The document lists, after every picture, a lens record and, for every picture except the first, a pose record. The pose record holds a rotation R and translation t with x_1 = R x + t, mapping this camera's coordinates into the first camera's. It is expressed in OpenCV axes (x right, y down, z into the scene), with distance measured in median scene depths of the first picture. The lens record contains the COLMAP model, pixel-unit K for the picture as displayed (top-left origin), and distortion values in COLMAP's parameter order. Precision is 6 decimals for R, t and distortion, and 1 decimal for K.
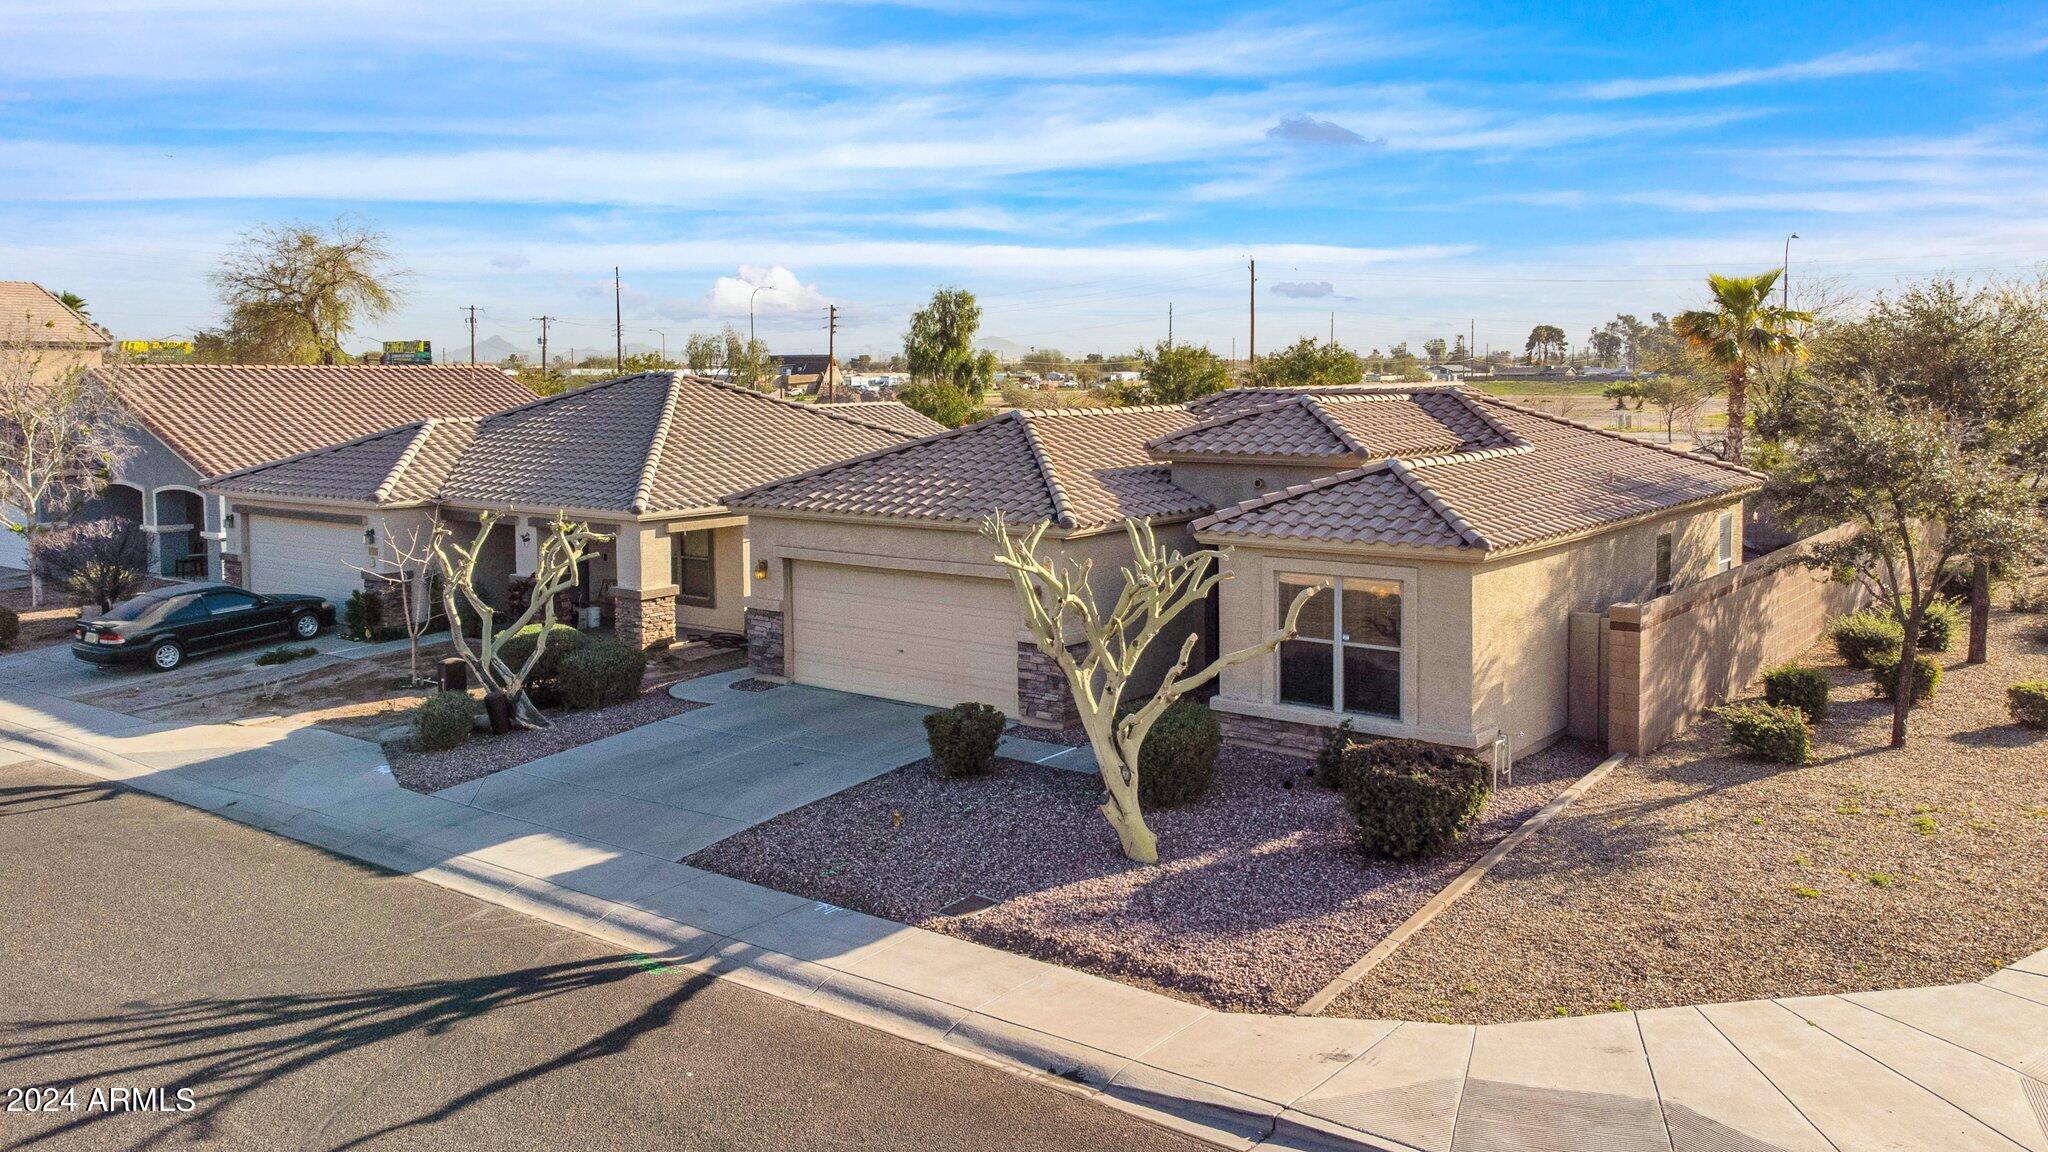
lens RADIAL K [[1582.9, 0, 1030.9], [0, 1582.9, 473.7], [0, 0, 1]] dist [0.042986, 0.007522]
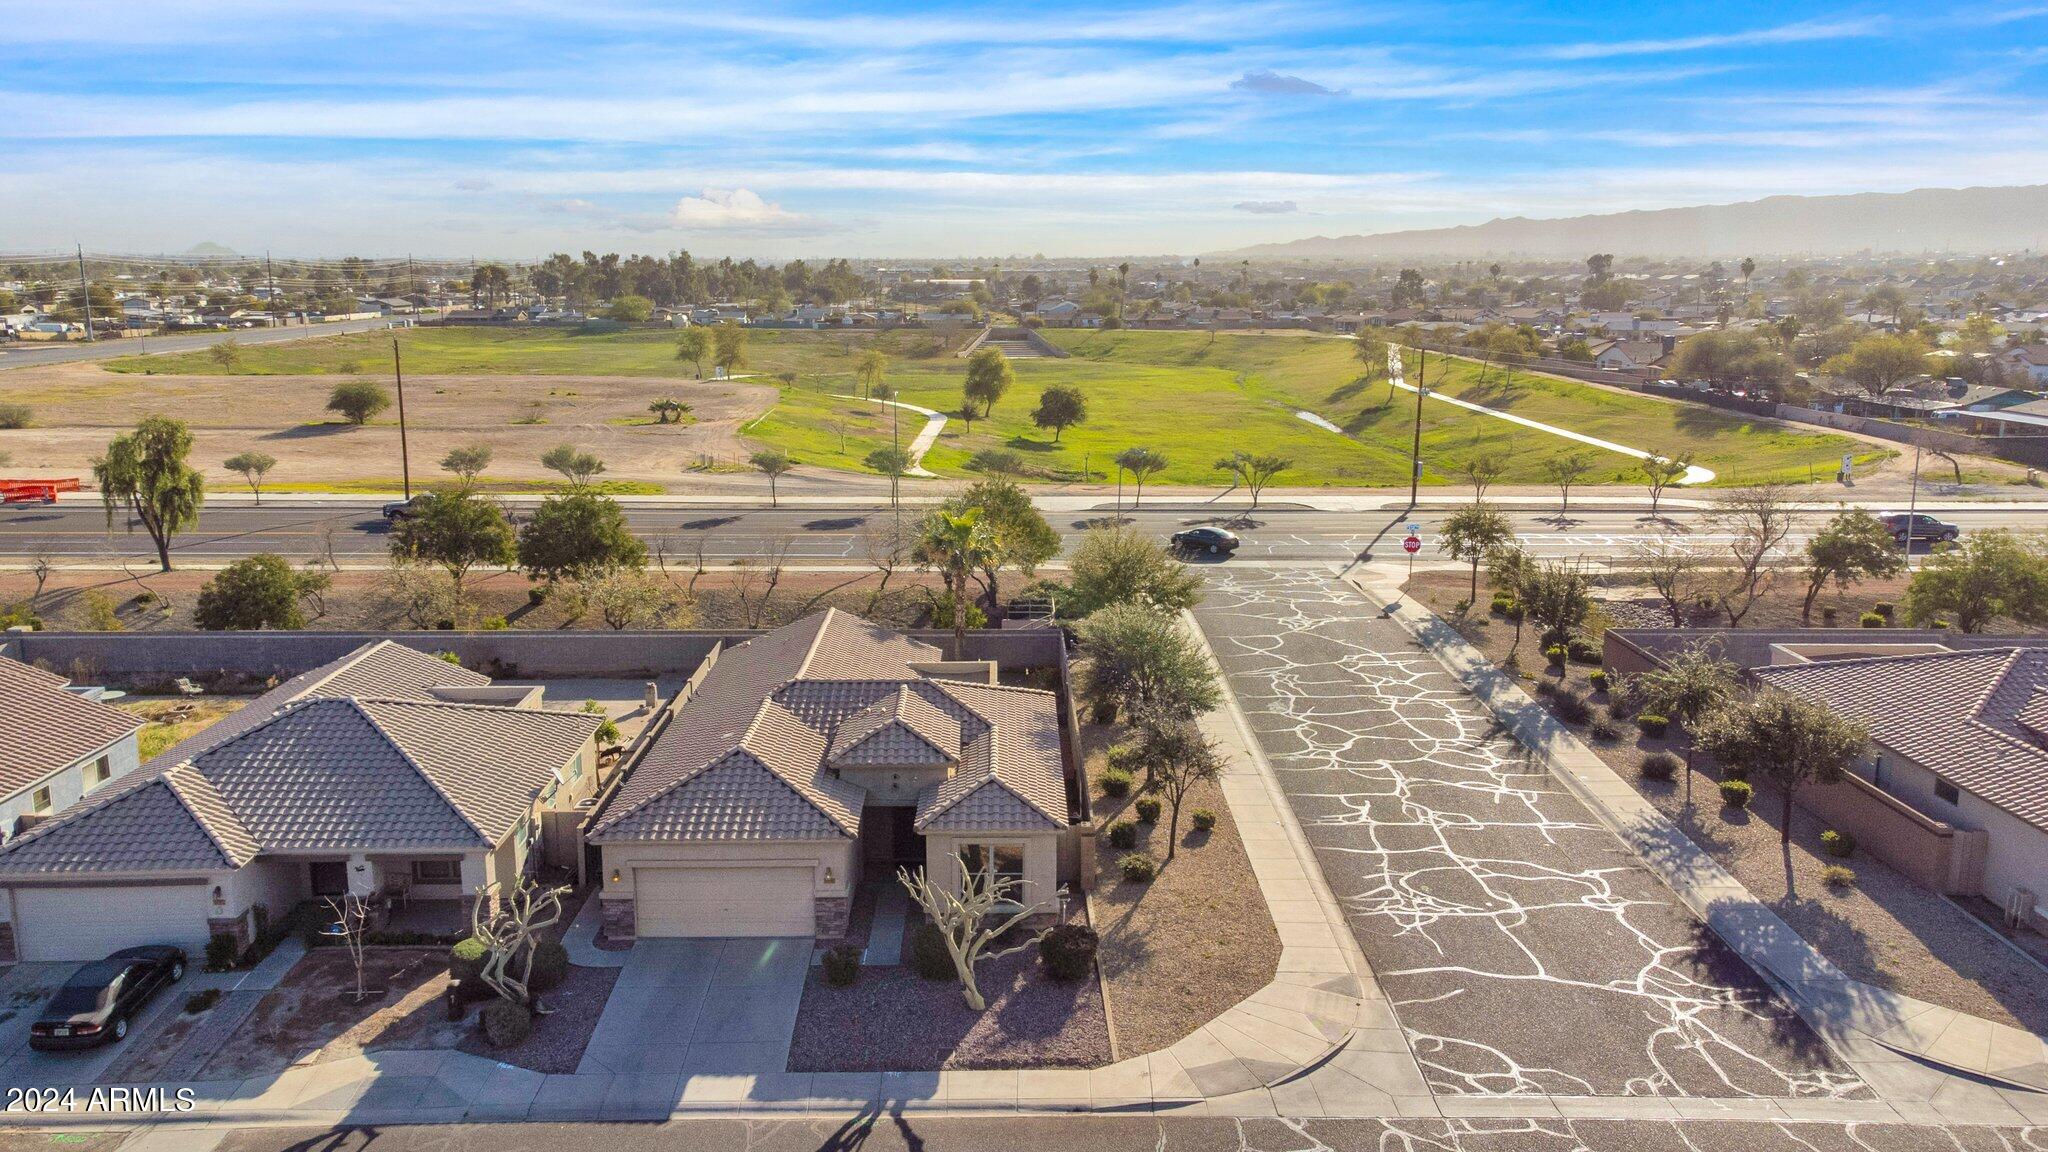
lens RADIAL K [[1564.1, 0, 1024.0], [0, 1564.1, 576.0], [0, 0, 1]] dist [0.033607, 0.042611]
pose [[0.787117, -0.112621, 0.606435, -0.989425], [0.033283, 0.989512, 0.140563, -0.577045], [-0.615905, -0.090455, 0.782610, -0.624400]]
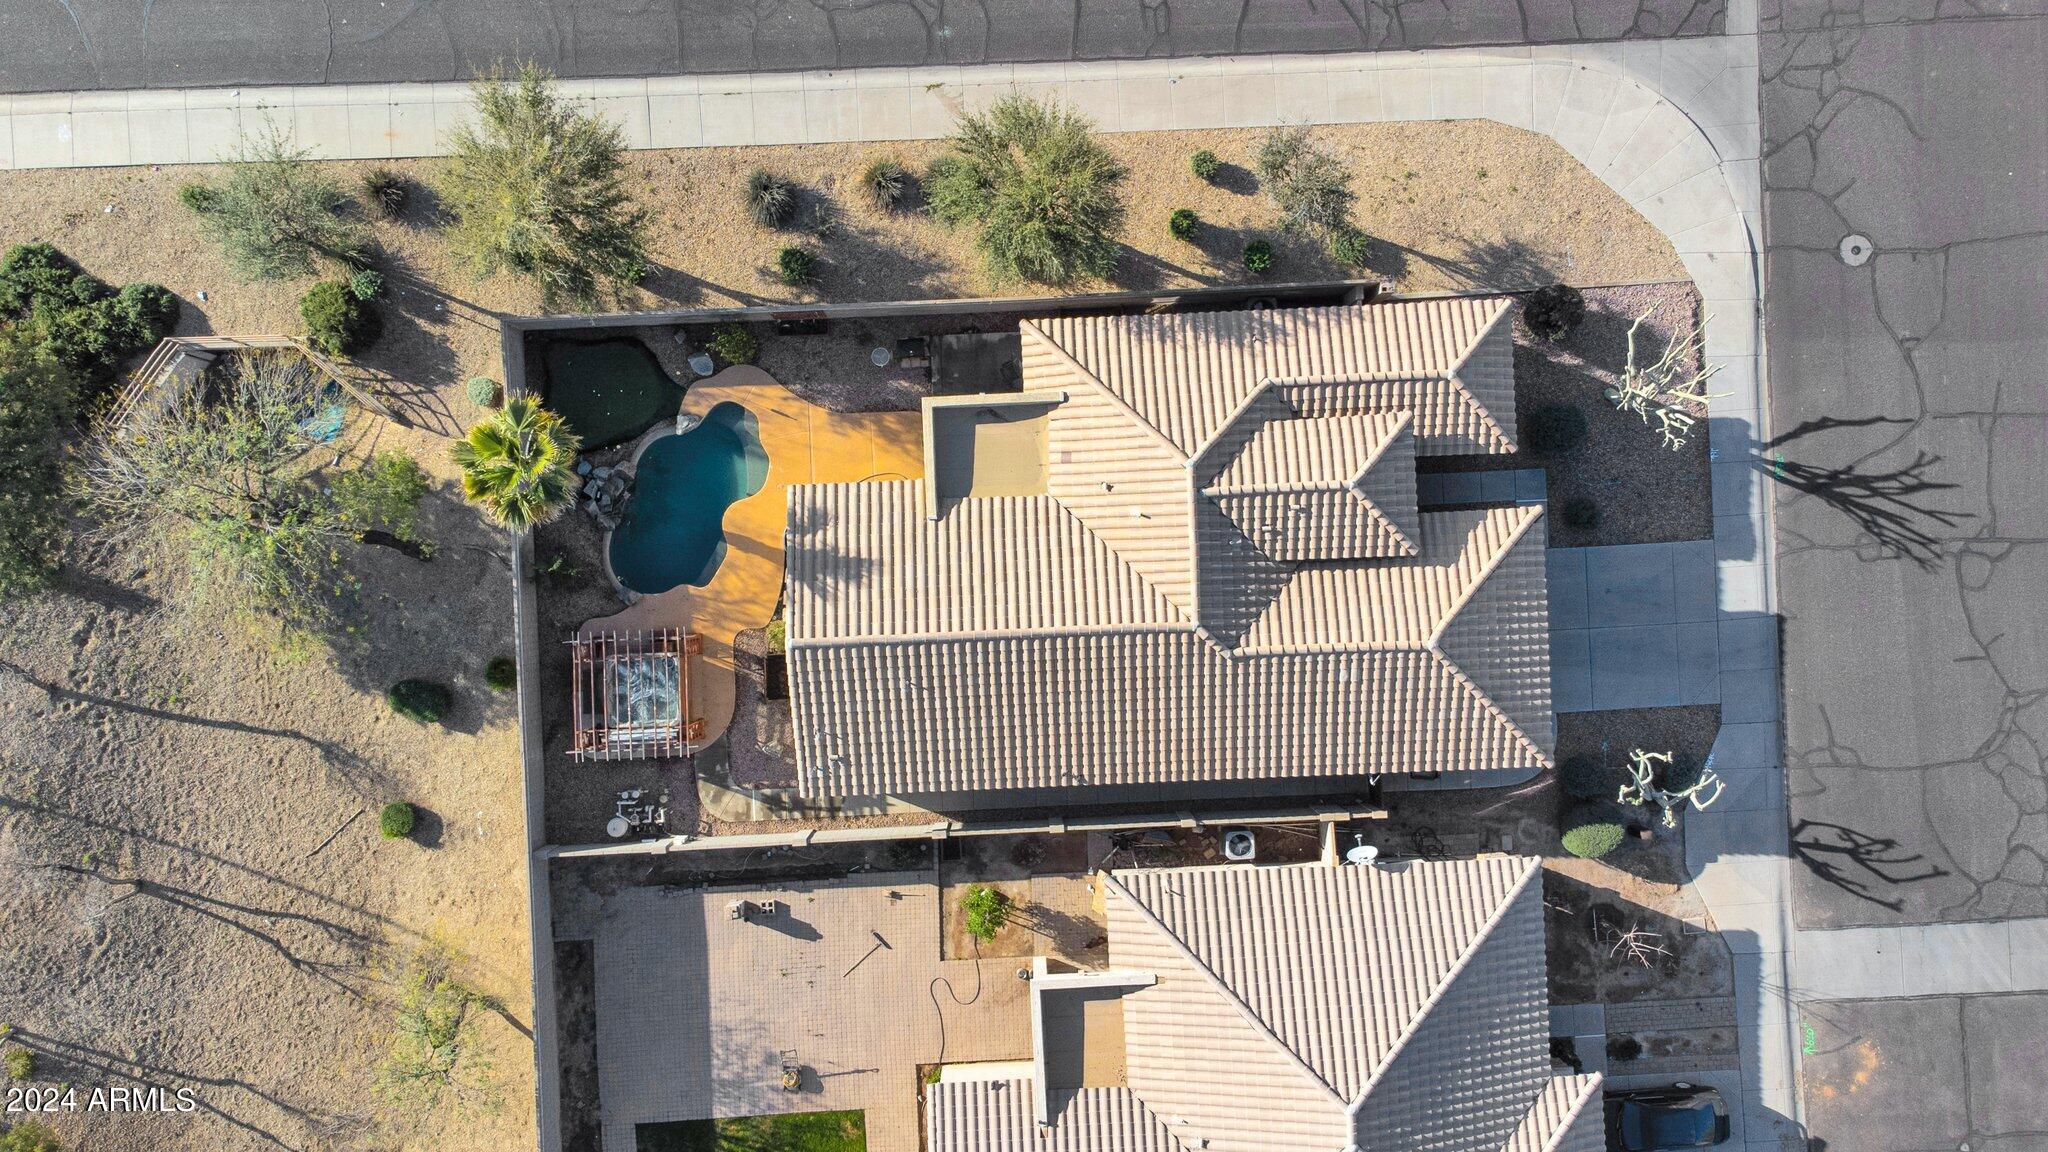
lens RADIAL K [[1564.1, 0, 1024.0], [0, 1564.1, 576.0], [0, 0, 1]] dist [0.033607, 0.042611]
pose [[-0.640720, -0.767768, -0.003229, 0.404123], [0.033358, -0.032039, 0.998930, -2.073884], [-0.767050, 0.639926, 0.046140, 1.554196]]
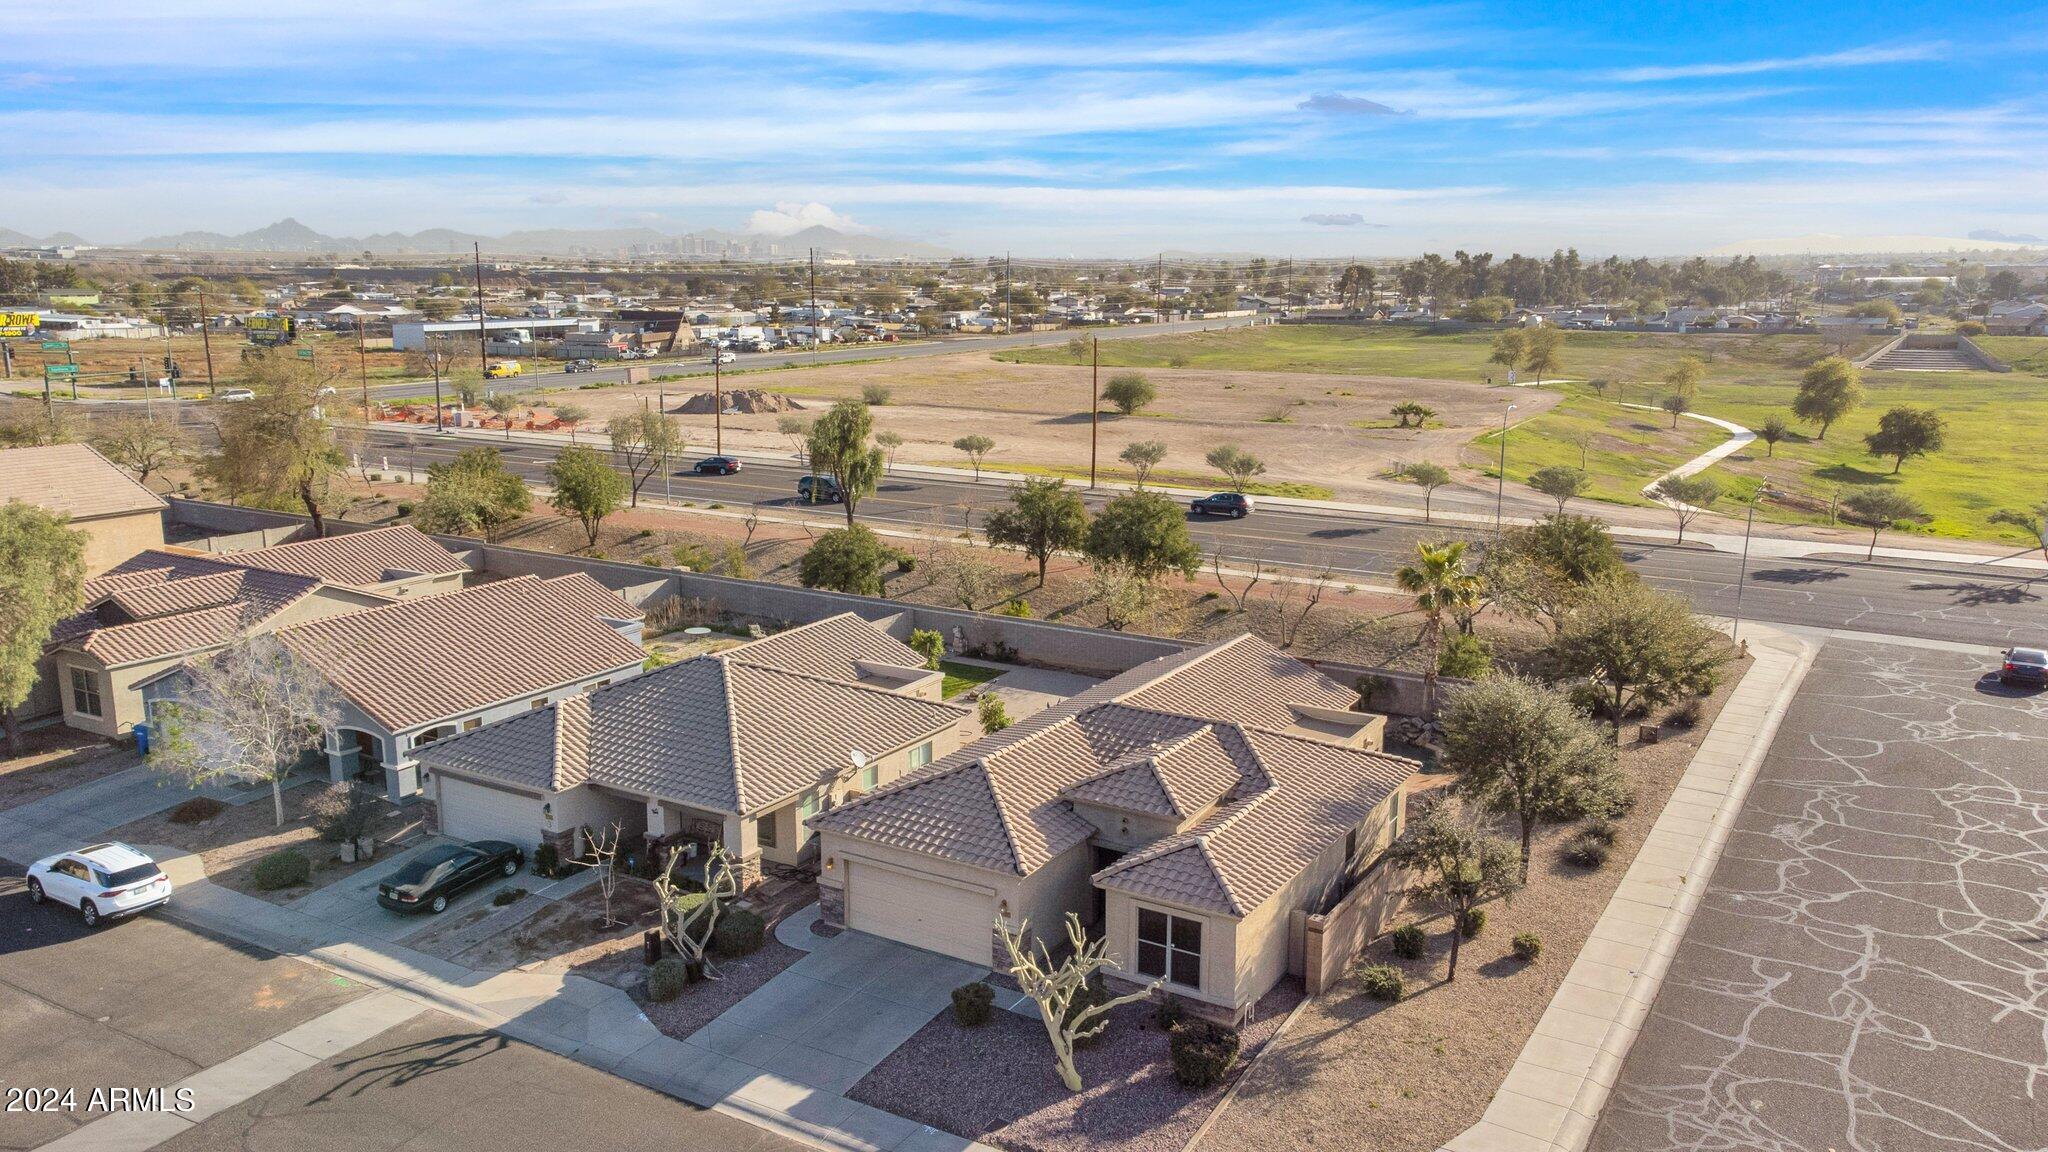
lens RADIAL K [[1564.1, 0, 1024.0], [0, 1564.1, 576.0], [0, 0, 1]] dist [0.033607, 0.042611]
pose [[0.994655, -0.011784, 0.102577, -0.166175], [-0.001889, 0.991223, 0.132187, -0.581307], [-0.103234, -0.131674, 0.985903, -0.776422]]
